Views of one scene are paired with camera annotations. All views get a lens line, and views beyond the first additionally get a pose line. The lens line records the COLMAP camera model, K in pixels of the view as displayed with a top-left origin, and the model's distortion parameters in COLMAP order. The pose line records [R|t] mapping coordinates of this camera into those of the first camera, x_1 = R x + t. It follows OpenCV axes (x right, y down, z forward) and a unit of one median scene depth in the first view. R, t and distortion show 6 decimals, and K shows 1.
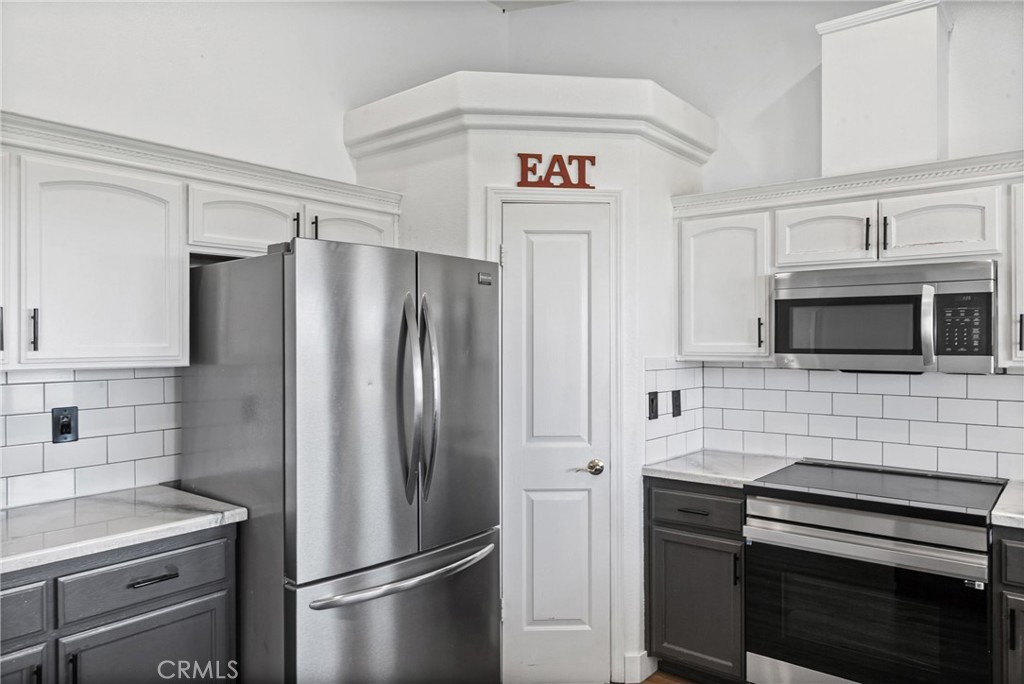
lens RADIAL K [[697.6, 0, 506.8], [0, 697.6, 340.4], [0, 0, 1]] dist [-0.004148, -0.003057]
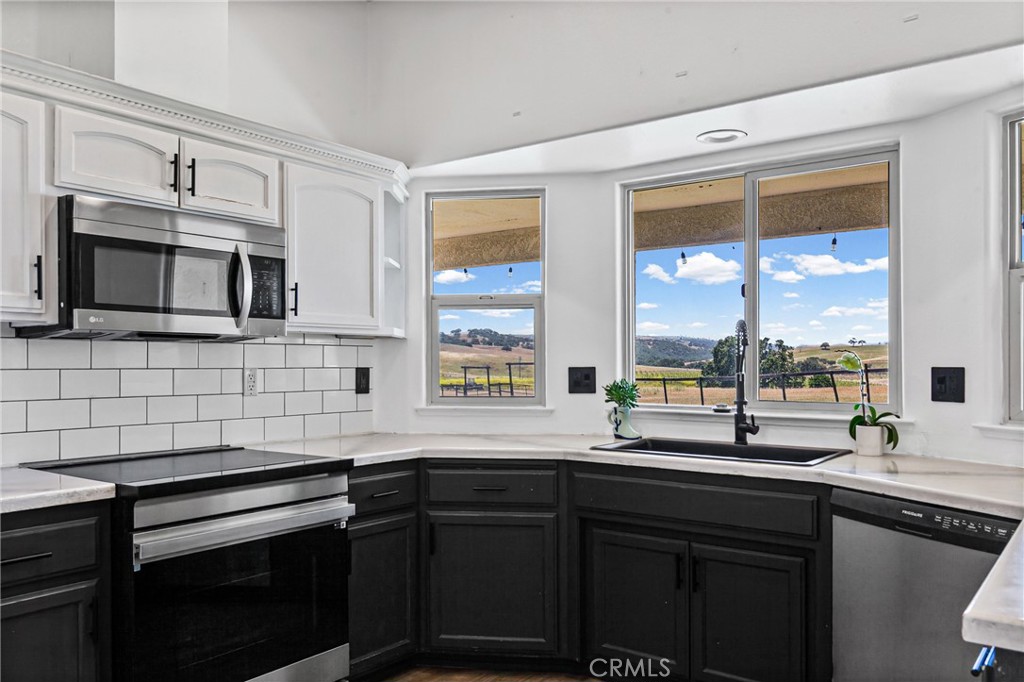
lens RADIAL K [[801.2, 0, 503.6], [0, 801.2, 358.1], [0, 0, 1]] dist [0.023439, 0.007713]
pose [[-0.034431, 0.006009, 0.999389, -0.443152], [-0.000482, 0.999982, -0.006029, 0.073136], [-0.999407, -0.000689, -0.034428, 0.594149]]
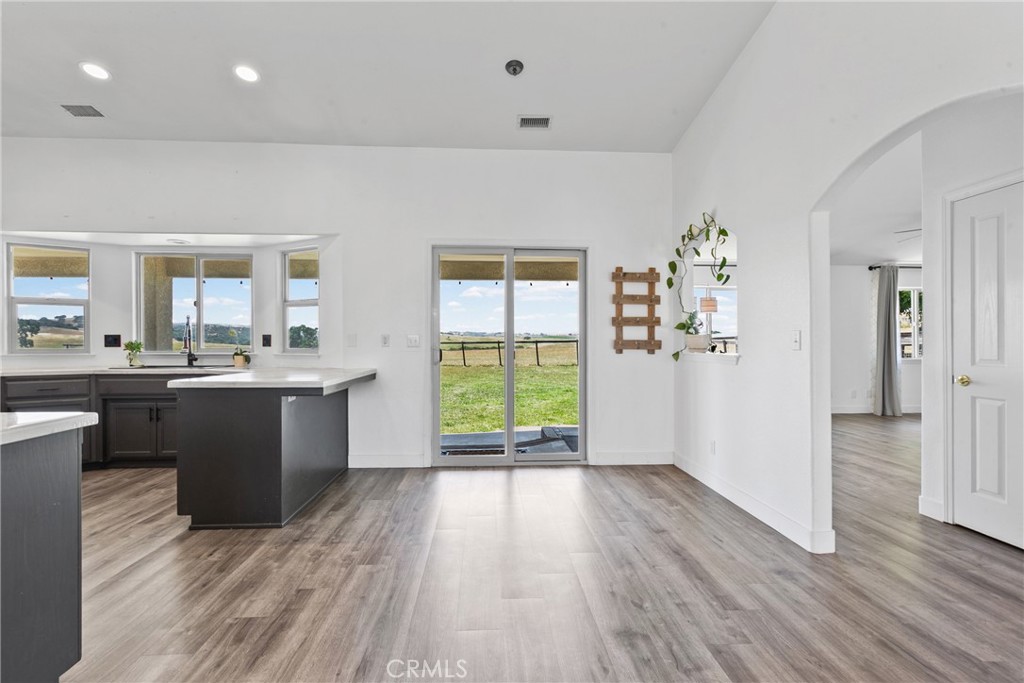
lens RADIAL K [[462.3, 0, 507.9], [0, 462.3, 343.2], [0, 0, 1]] dist [-0.001768, -0.000216]
pose [[-0.678299, -0.001309, 0.734785, -1.254302], [-0.001099, 0.999999, 0.000767, 0.105973], [-0.734785, -0.000287, -0.678300, 0.502729]]
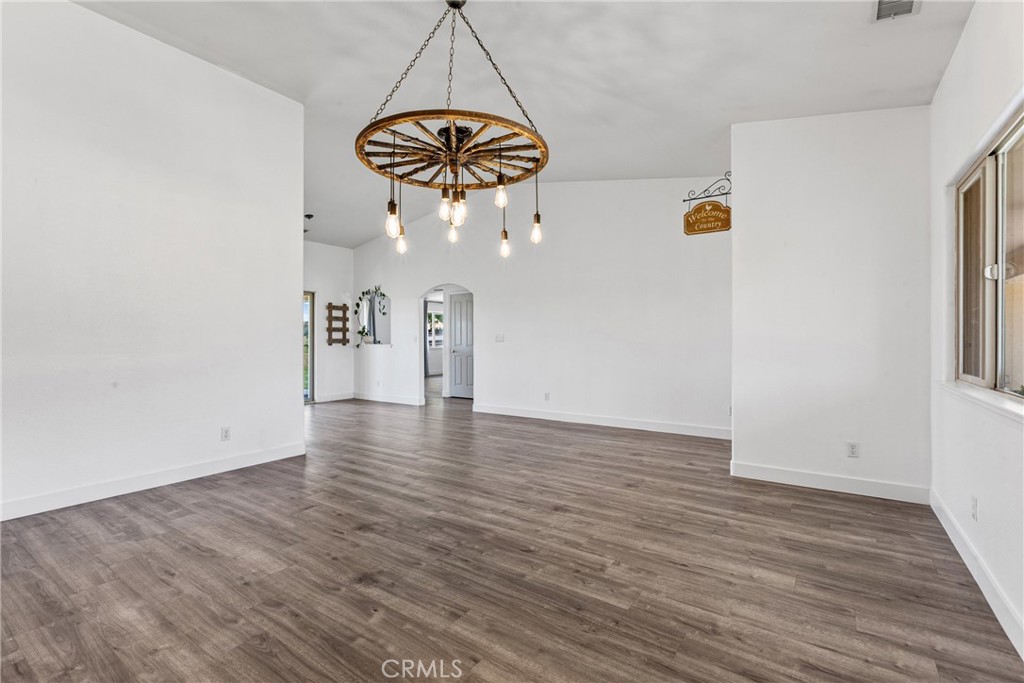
lens RADIAL K [[462.3, 0, 511.7], [0, 462.3, 340.2], [0, 0, 1]] dist [-0.001768, -0.000216]
pose [[-0.996629, 0.006008, -0.081823, -1.329371], [0.006066, 0.999981, -0.000457, 0.113996], [0.081819, -0.000952, -0.996647, 2.318636]]
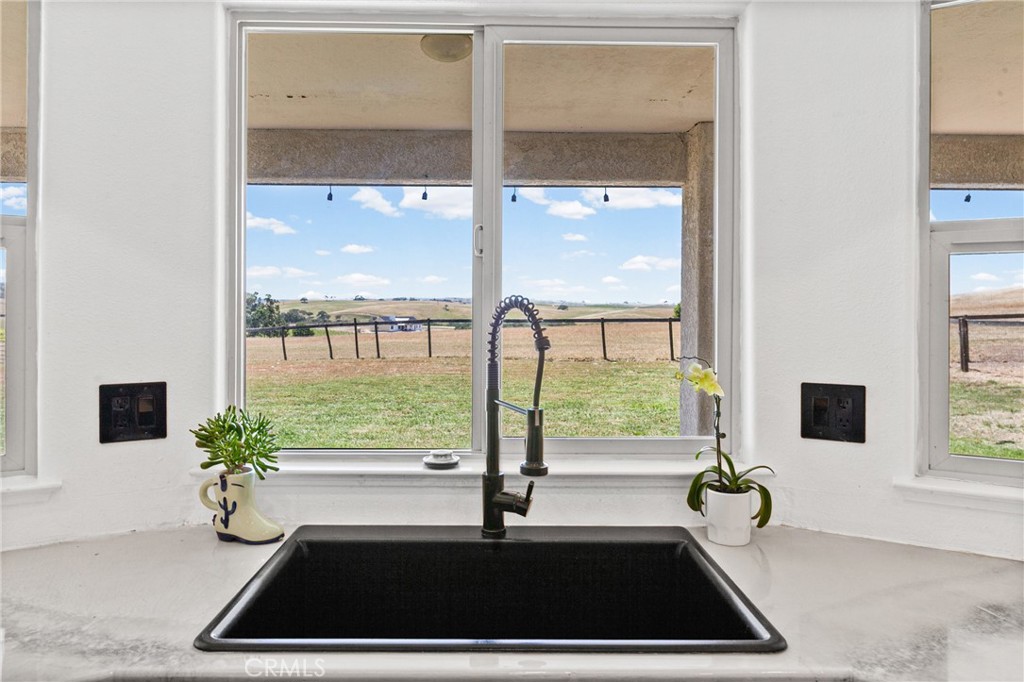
lens RADIAL K [[697.6, 0, 513.9], [0, 697.6, 341.1], [0, 0, 1]] dist [-0.004148, -0.003057]
pose [[-0.637505, -0.002761, 0.770441, 0.267282], [-0.005863, 0.999982, -0.001268, 0.048114], [-0.770424, -0.005326, -0.637510, 0.534764]]
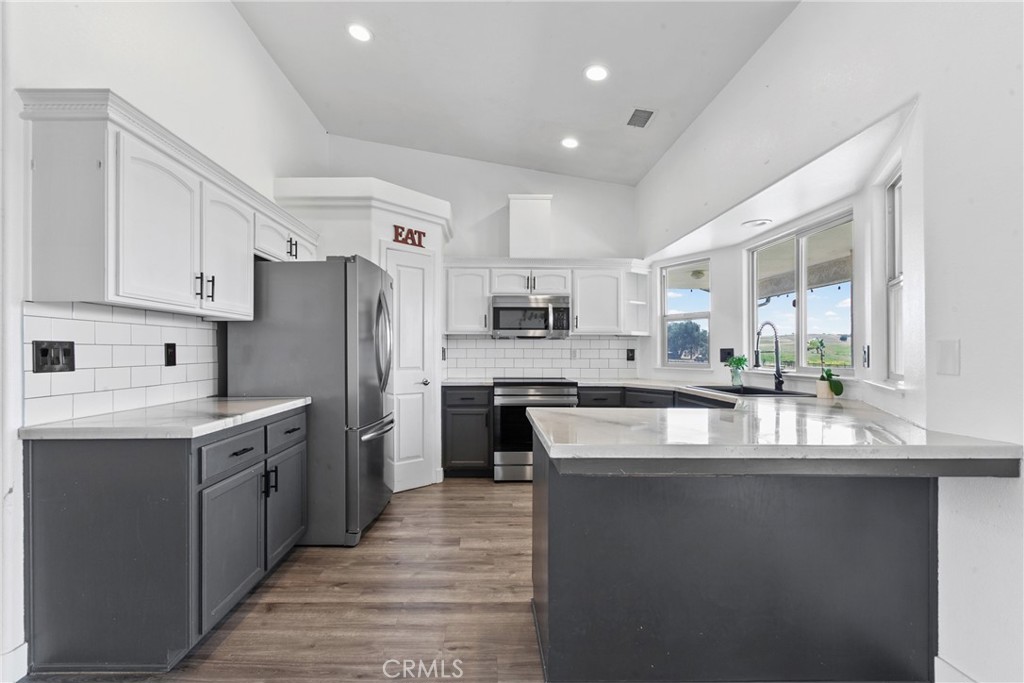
lens RADIAL K [[462.3, 0, 495.0], [0, 462.3, 351.9], [0, 0, 1]] dist [-0.001768, -0.000216]
pose [[0.763021, 0.002834, 0.646368, -0.617625], [-0.004088, 0.999992, 0.000441, 0.092238], [-0.646361, -0.002979, 0.763026, -0.192918]]
